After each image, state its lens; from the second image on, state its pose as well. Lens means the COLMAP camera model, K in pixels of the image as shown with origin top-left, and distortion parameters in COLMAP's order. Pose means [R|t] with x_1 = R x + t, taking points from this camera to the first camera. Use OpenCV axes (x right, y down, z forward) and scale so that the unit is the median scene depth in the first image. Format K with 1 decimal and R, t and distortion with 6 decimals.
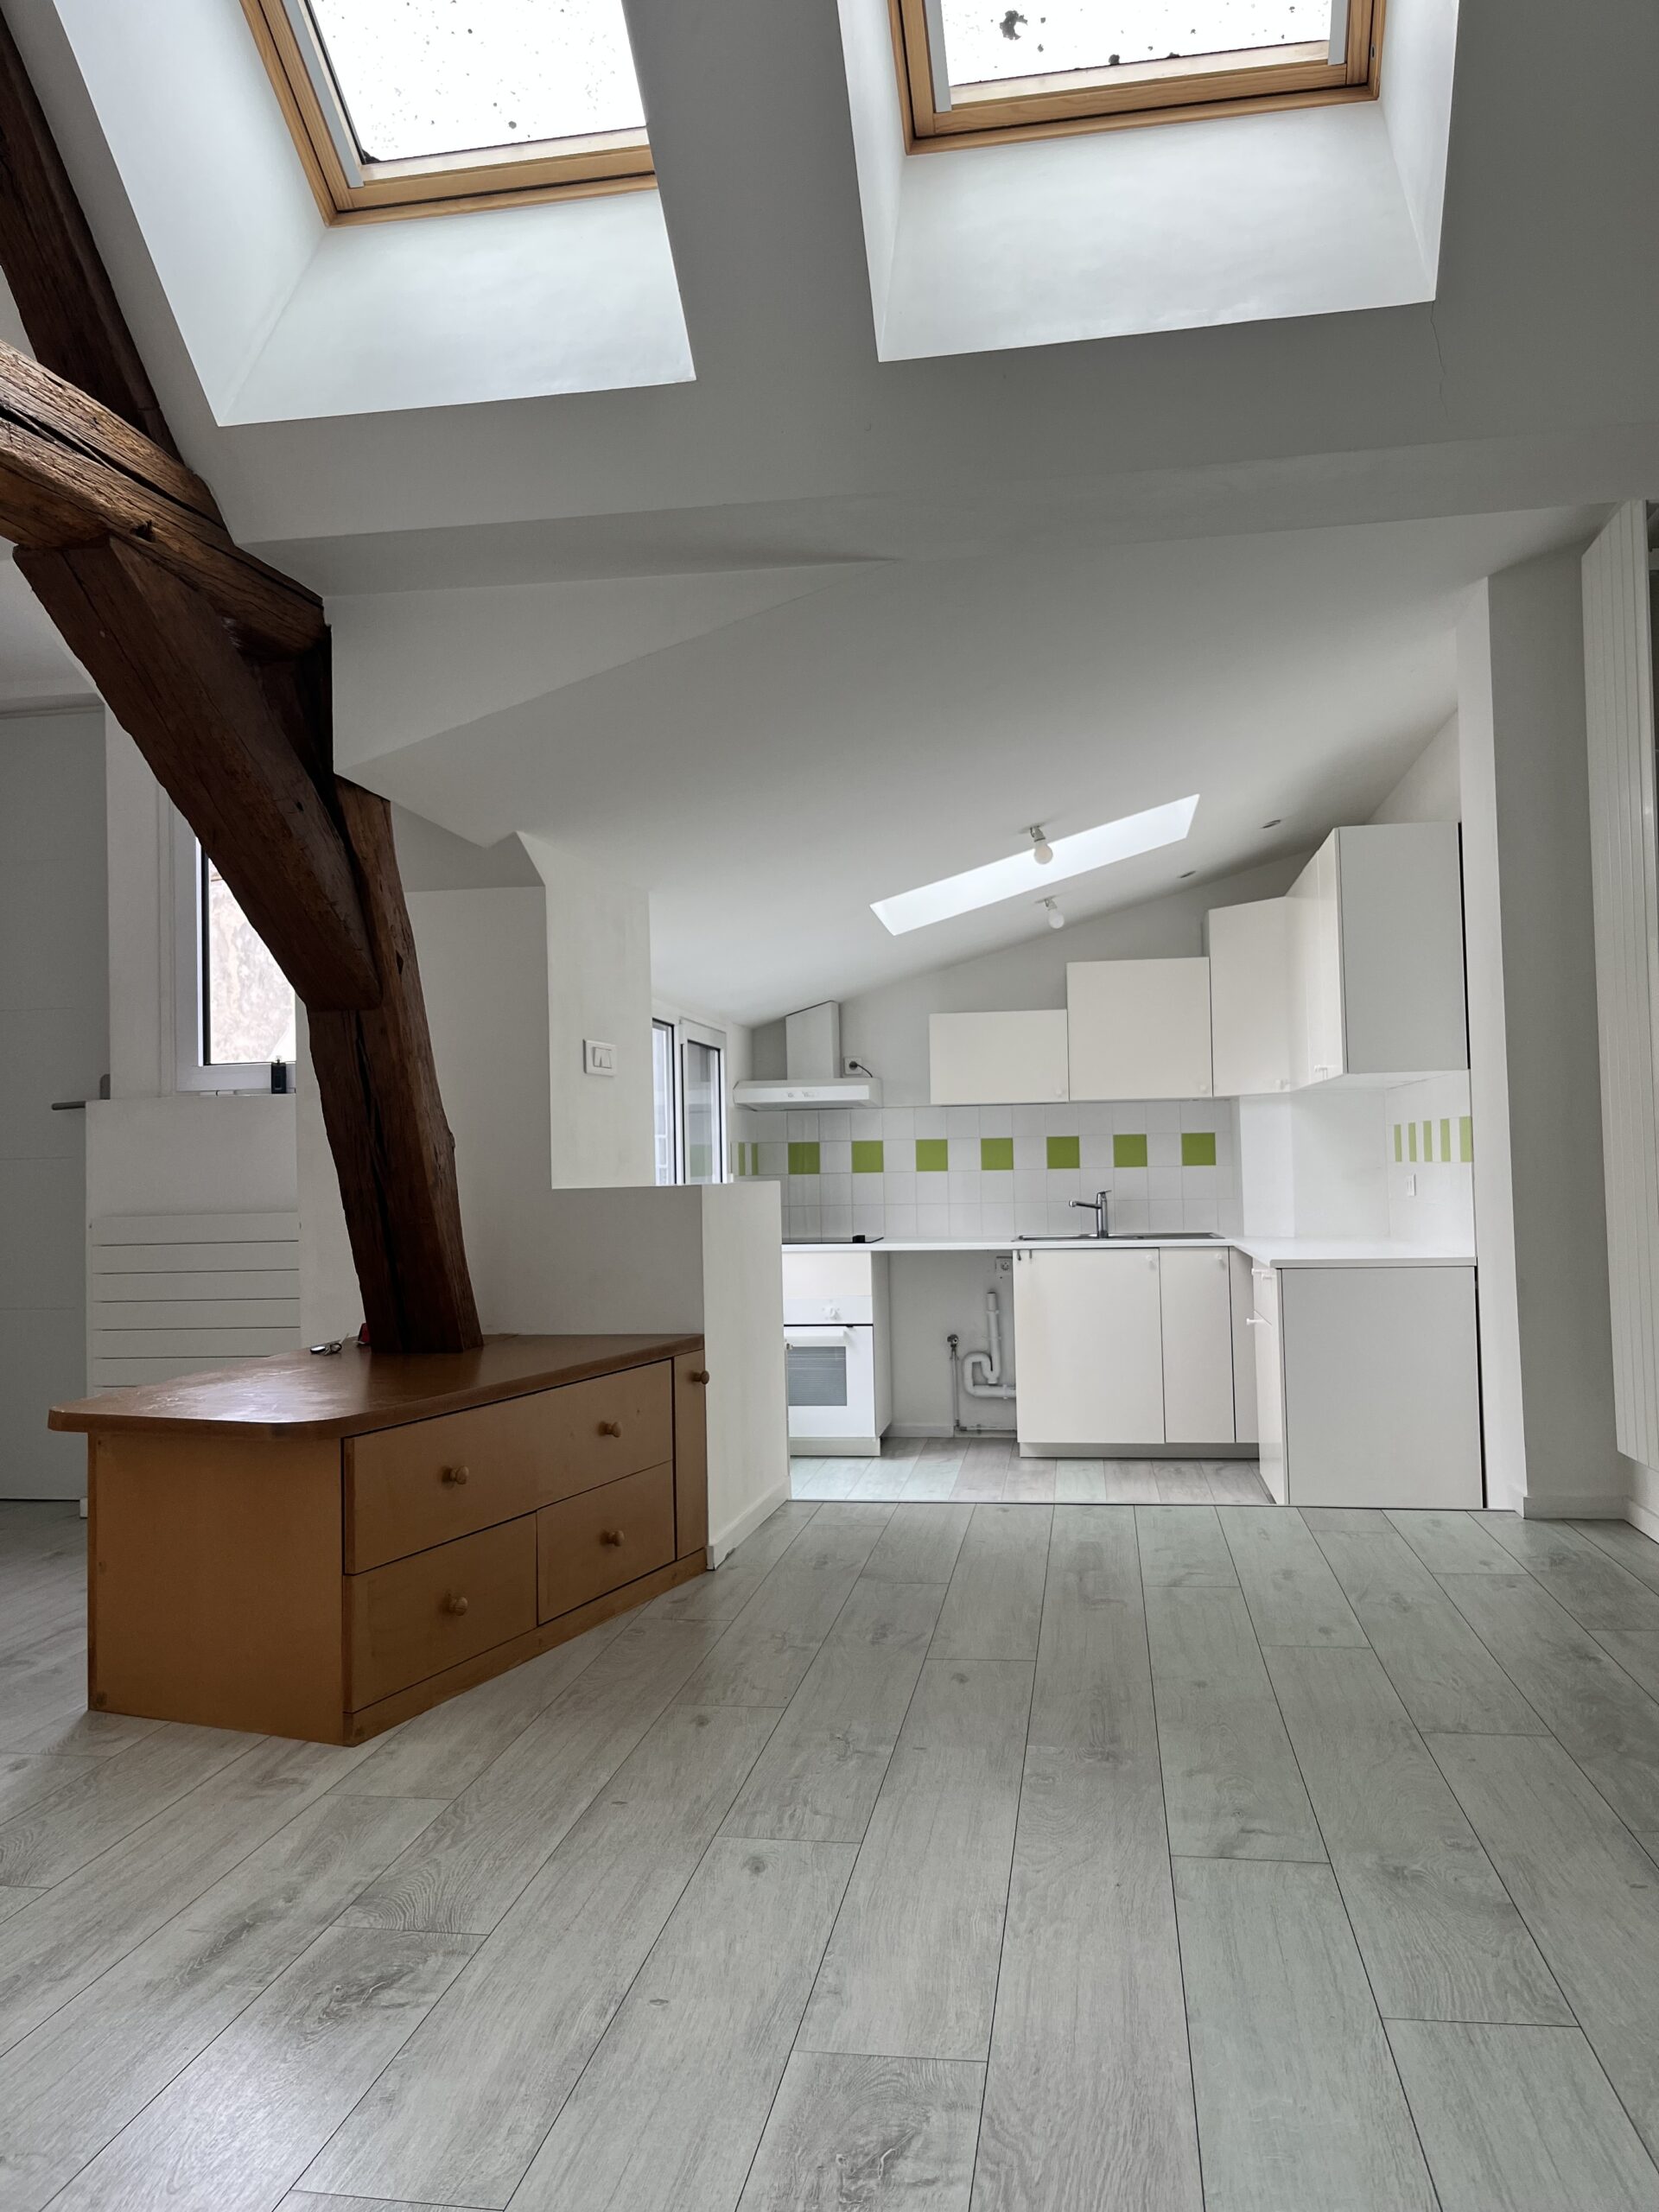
lens RADIAL K [[1667.0, 0, 831.8], [0, 1667.0, 1103.1], [0, 0, 1]] dist [0.042810, -0.034014]
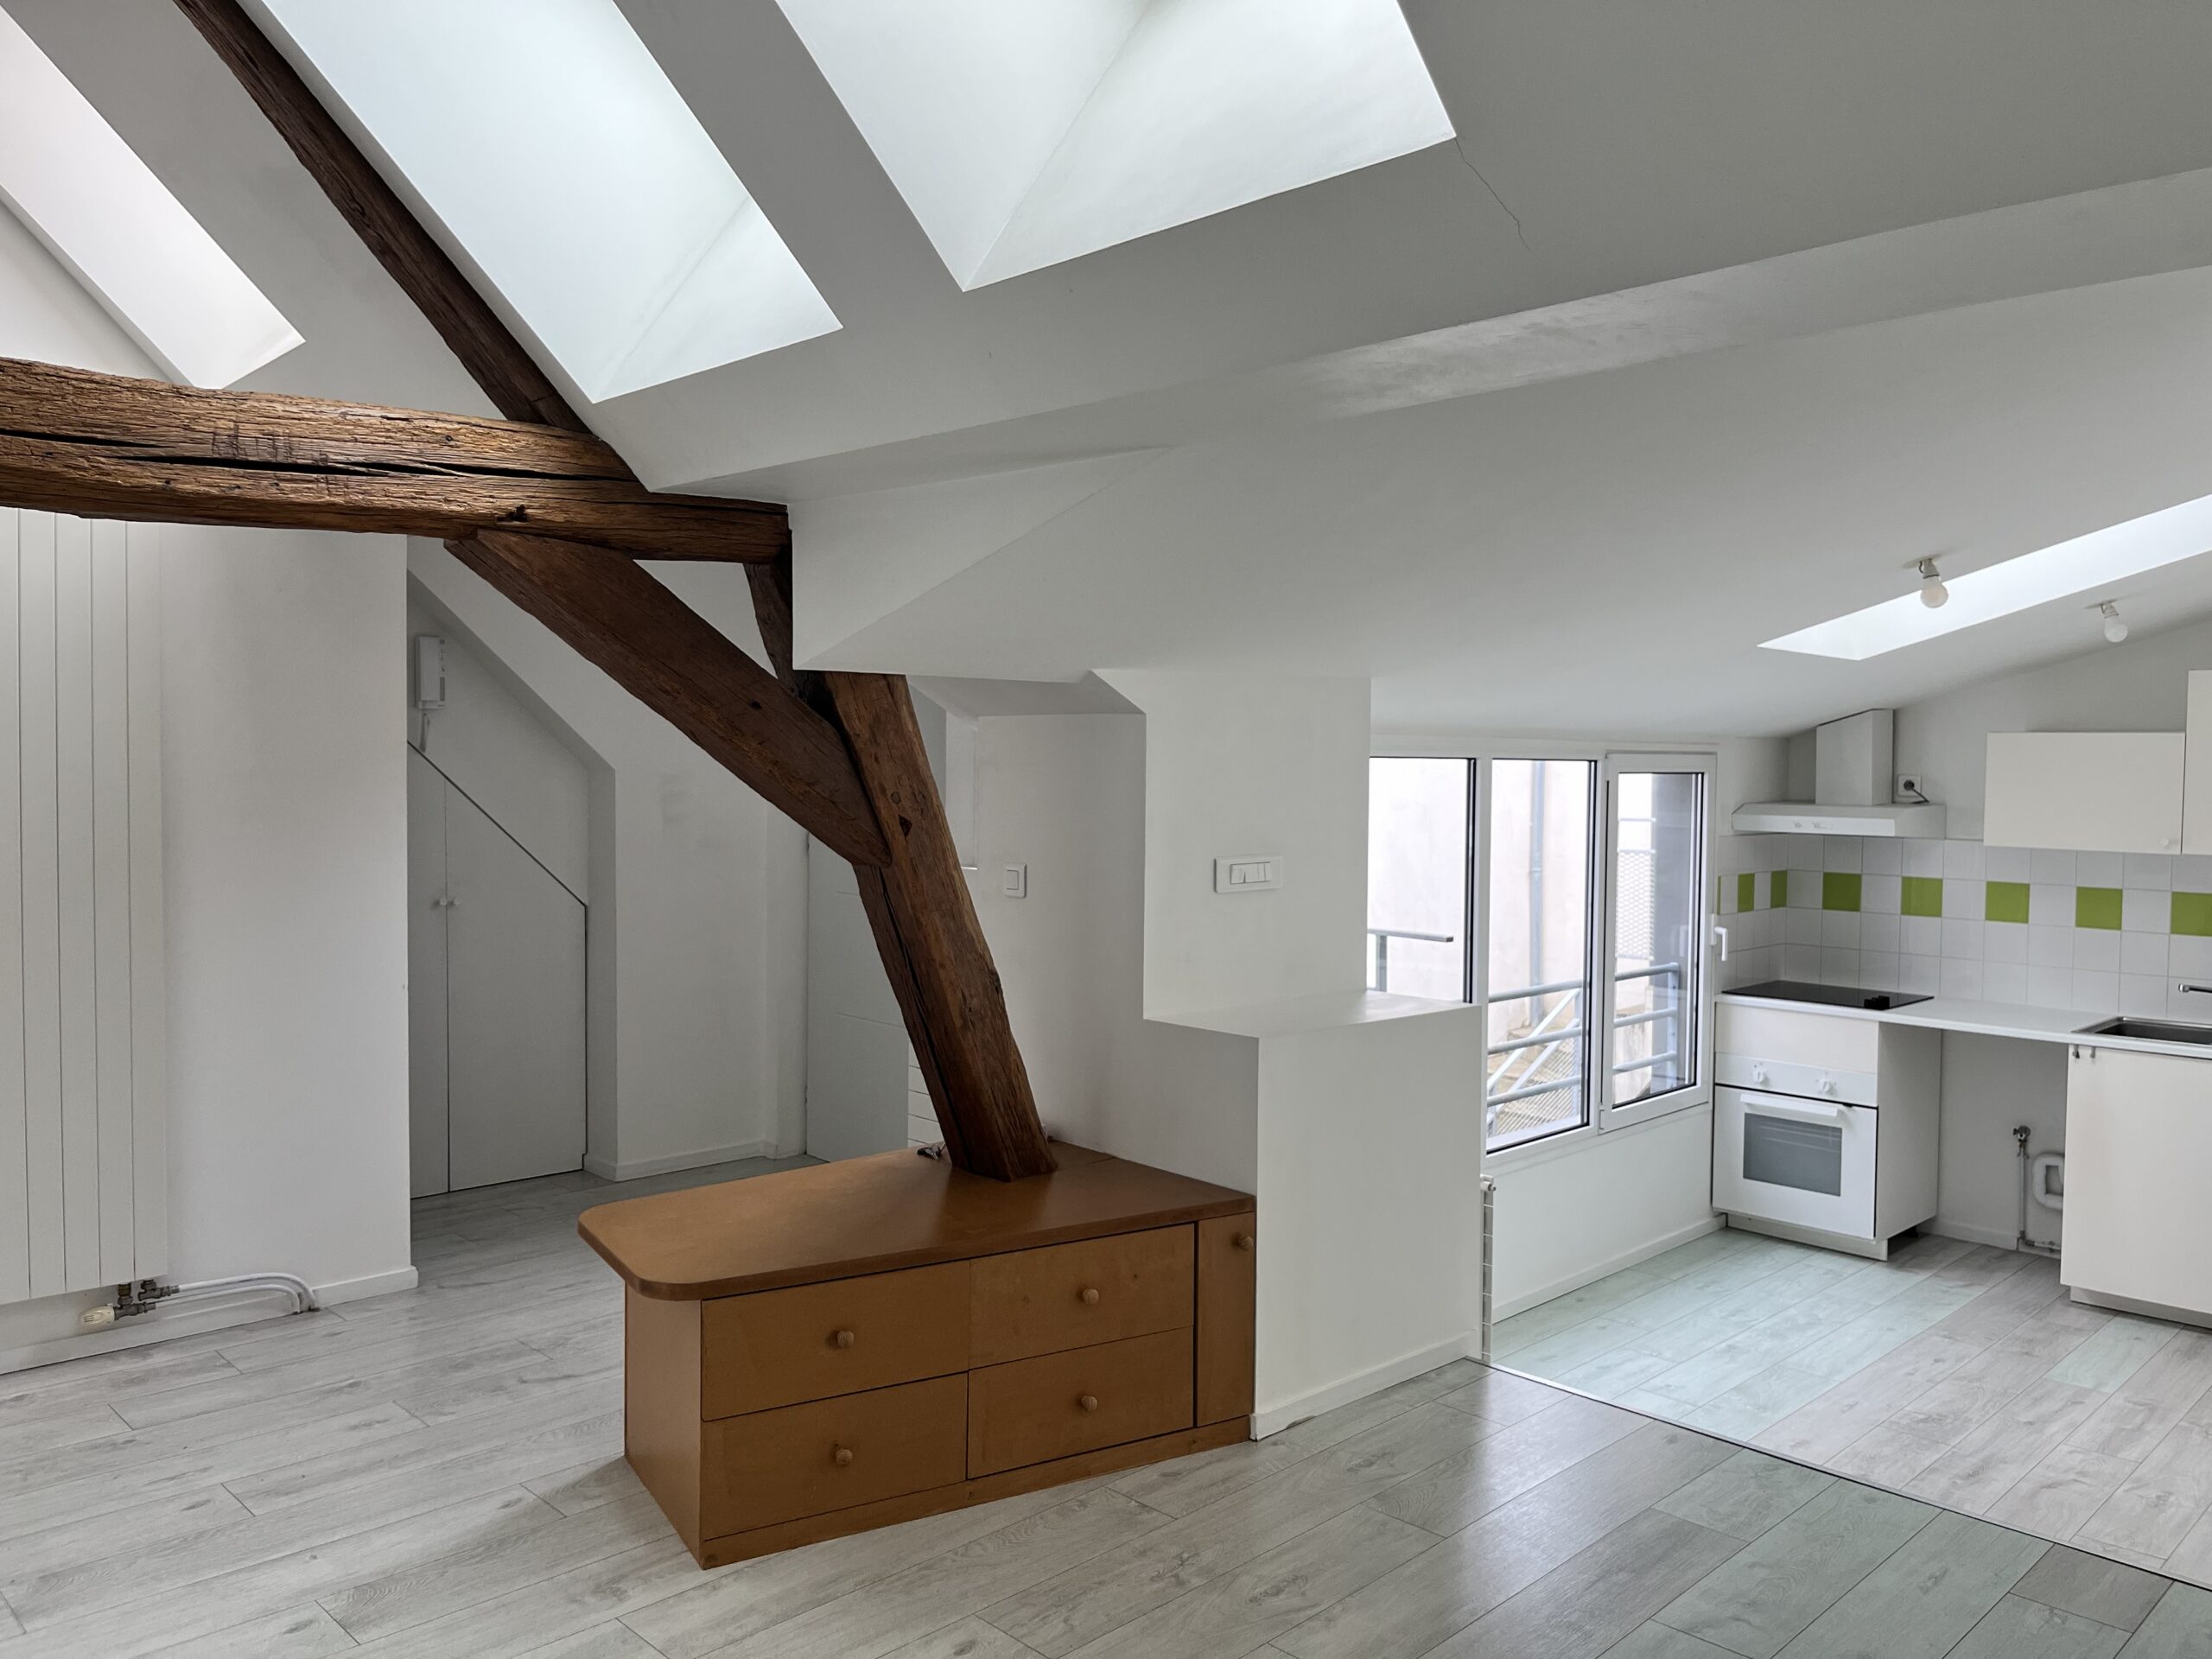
lens RADIAL K [[1667.0, 0, 1103.1], [0, 1667.0, 832.7], [0, 0, 1]] dist [0.042810, -0.034014]
pose [[0.803770, 0.055687, -0.592329, 0.207711], [-0.005928, 0.996310, 0.085623, -0.076098], [0.594911, -0.065310, 0.801134, 0.102564]]
